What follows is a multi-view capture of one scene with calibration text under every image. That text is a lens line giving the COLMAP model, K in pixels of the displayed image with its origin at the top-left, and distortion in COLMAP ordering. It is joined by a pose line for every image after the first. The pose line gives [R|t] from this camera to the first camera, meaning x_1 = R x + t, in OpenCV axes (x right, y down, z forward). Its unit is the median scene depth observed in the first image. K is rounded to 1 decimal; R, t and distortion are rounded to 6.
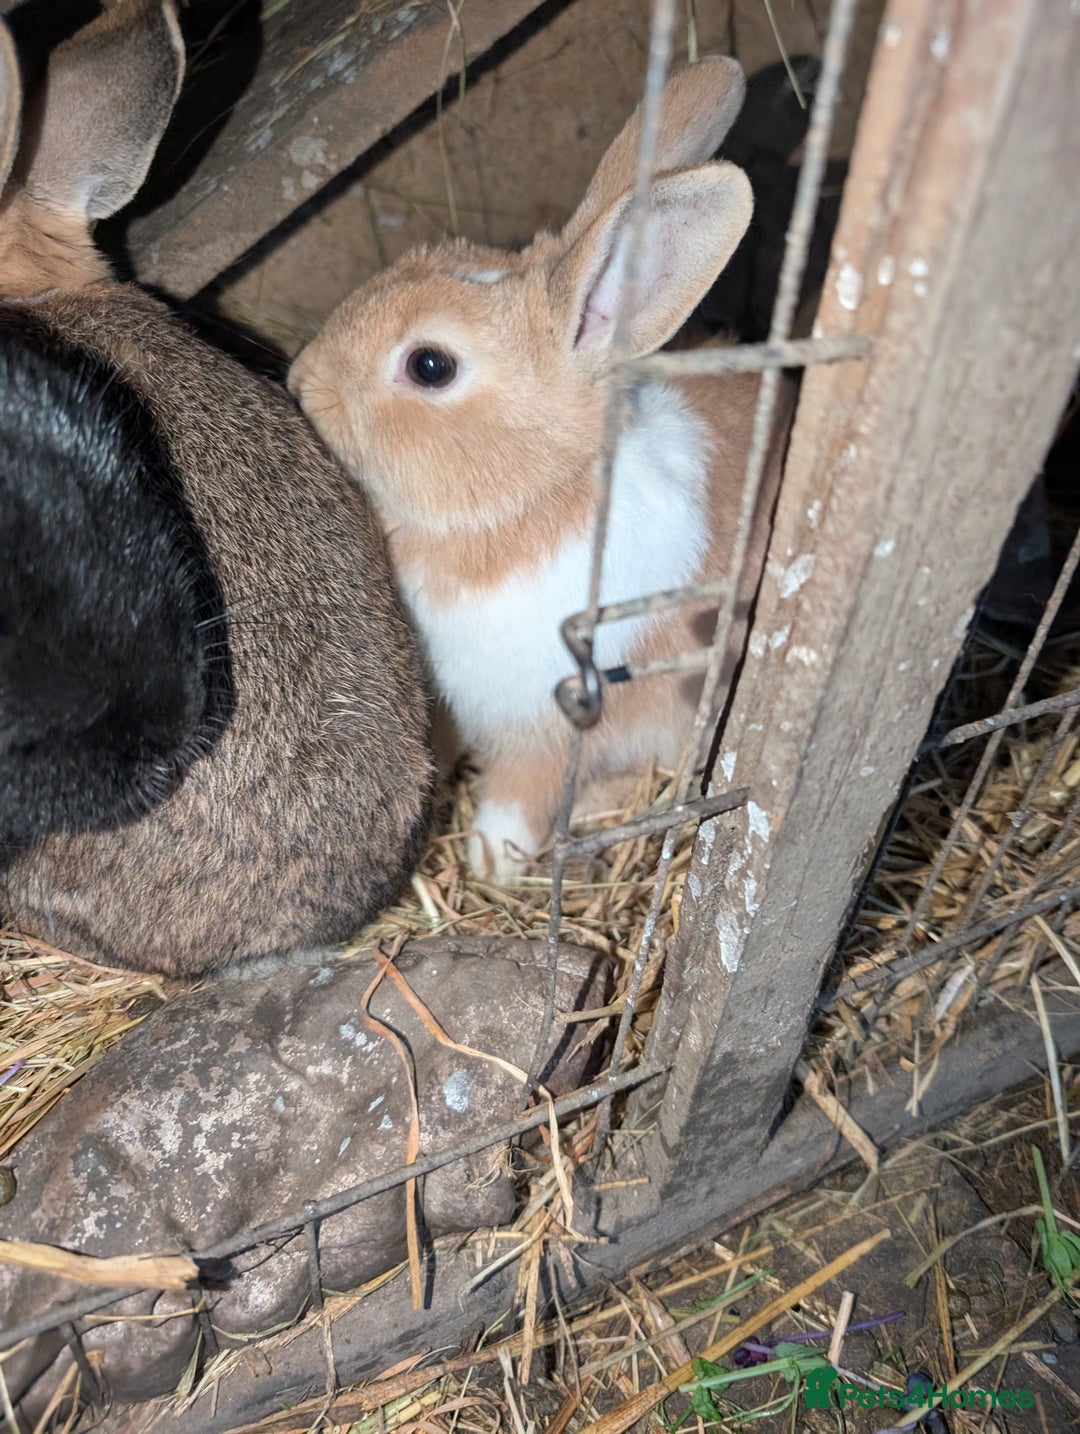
lens RADIAL K [[1077.8, 0, 549.9], [0, 1077.8, 746.8], [0, 0, 1]] dist [-0.019815, -0.003599]
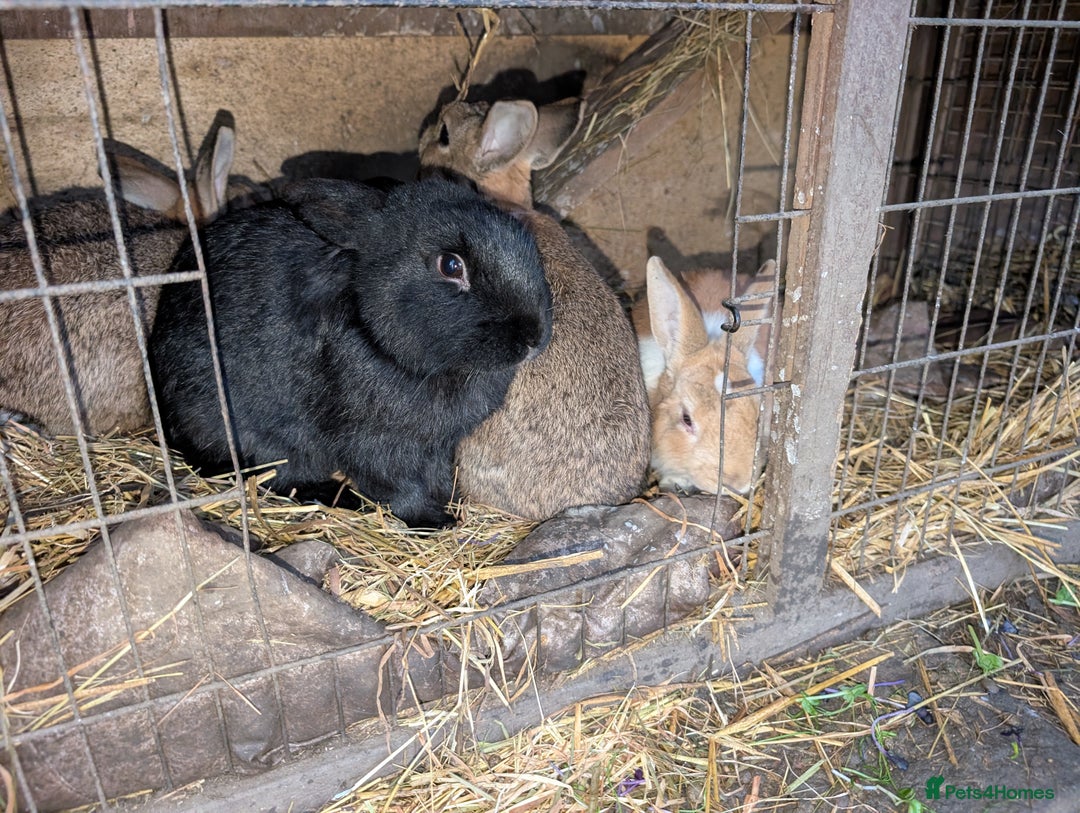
lens RADIAL K [[811.8, 0, 541.9], [0, 811.8, 410.4], [0, 0, 1]] dist [-0.019815, -0.003599]
pose [[0.993610, -0.072069, -0.086866, -0.214532], [0.043791, 0.955473, -0.291812, 0.558589], [0.104028, 0.286143, 0.952523, -0.790418]]
